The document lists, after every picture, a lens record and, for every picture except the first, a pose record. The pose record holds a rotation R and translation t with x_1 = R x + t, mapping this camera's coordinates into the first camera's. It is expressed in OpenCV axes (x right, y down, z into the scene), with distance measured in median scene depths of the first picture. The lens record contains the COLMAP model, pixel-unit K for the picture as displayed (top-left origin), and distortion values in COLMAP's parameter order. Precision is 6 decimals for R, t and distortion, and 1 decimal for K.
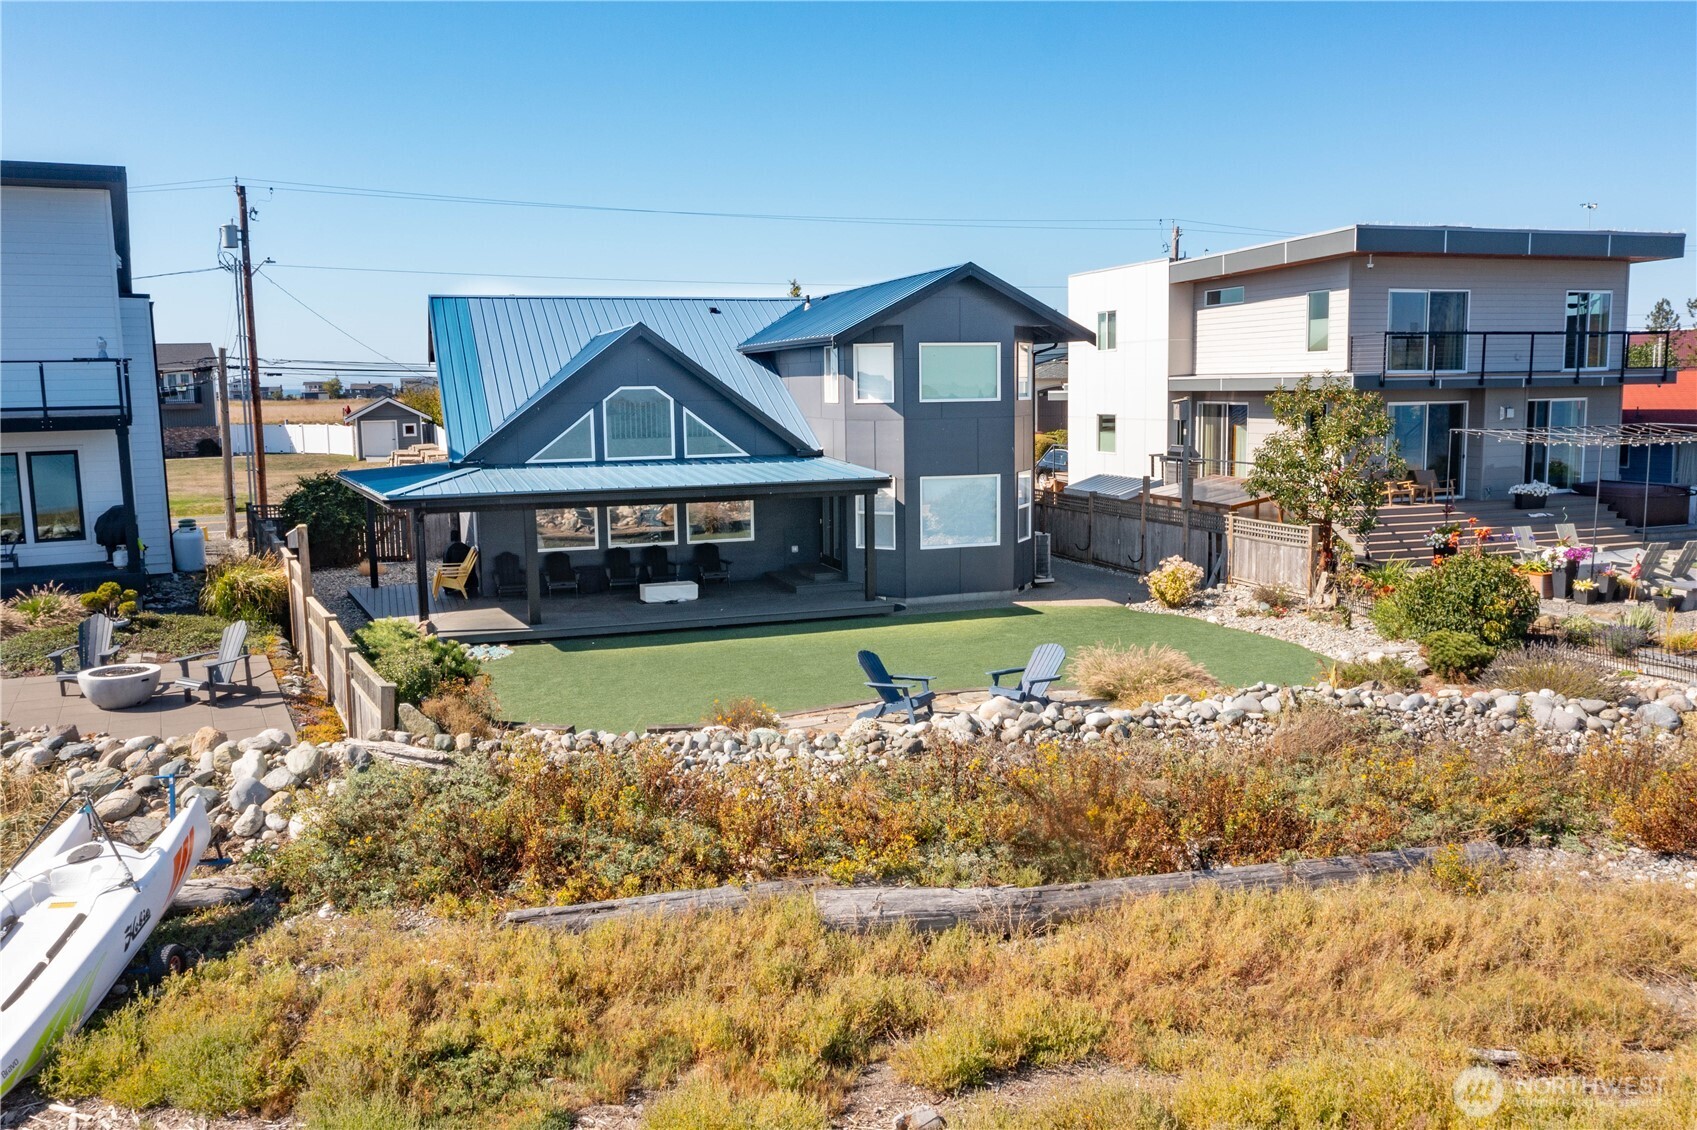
lens RADIAL K [[1331.8, 0, 848.5], [0, 1331.8, 565.0], [0, 0, 1]] dist [-0.013760, 0.000987]
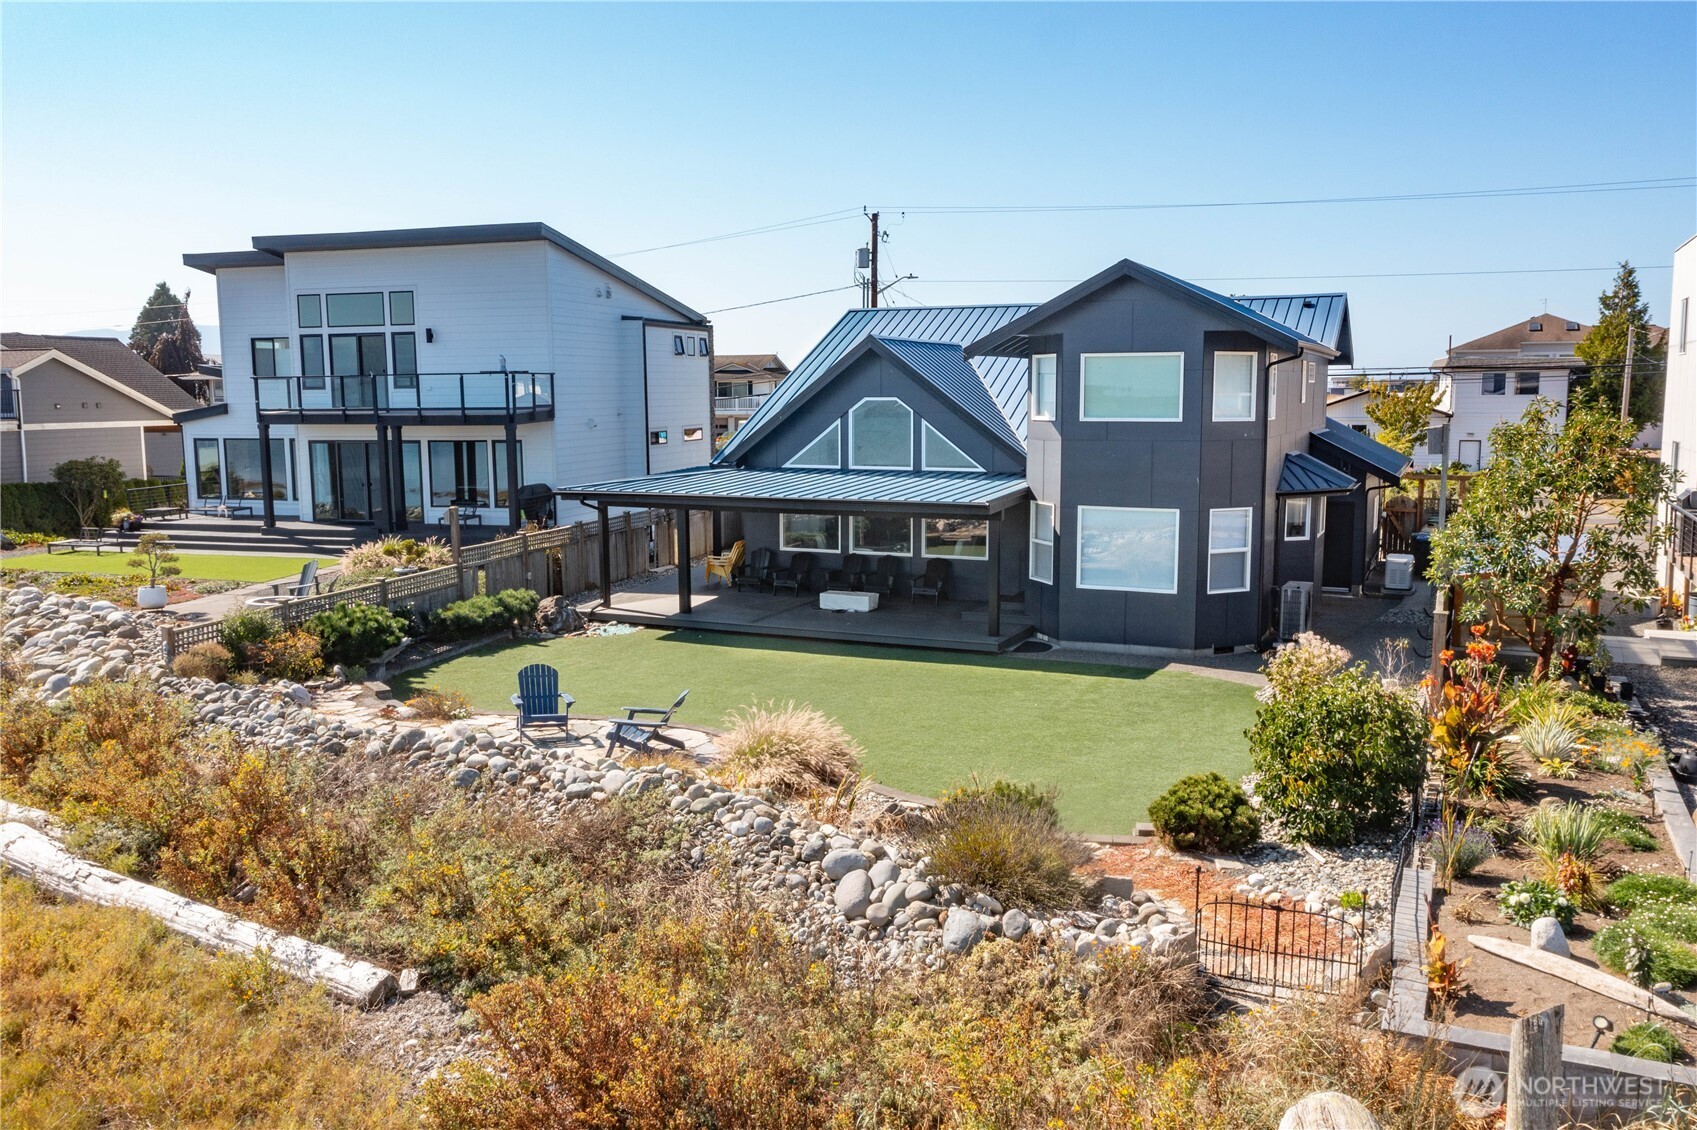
lens RADIAL K [[1331.8, 0, 848.5], [0, 1331.8, 565.0], [0, 0, 1]] dist [-0.013760, 0.000987]
pose [[0.727411, 0.099941, -0.678885, 0.541452], [-0.097470, 0.994354, 0.041945, -0.048851], [0.679244, 0.035660, 0.733045, 0.250638]]
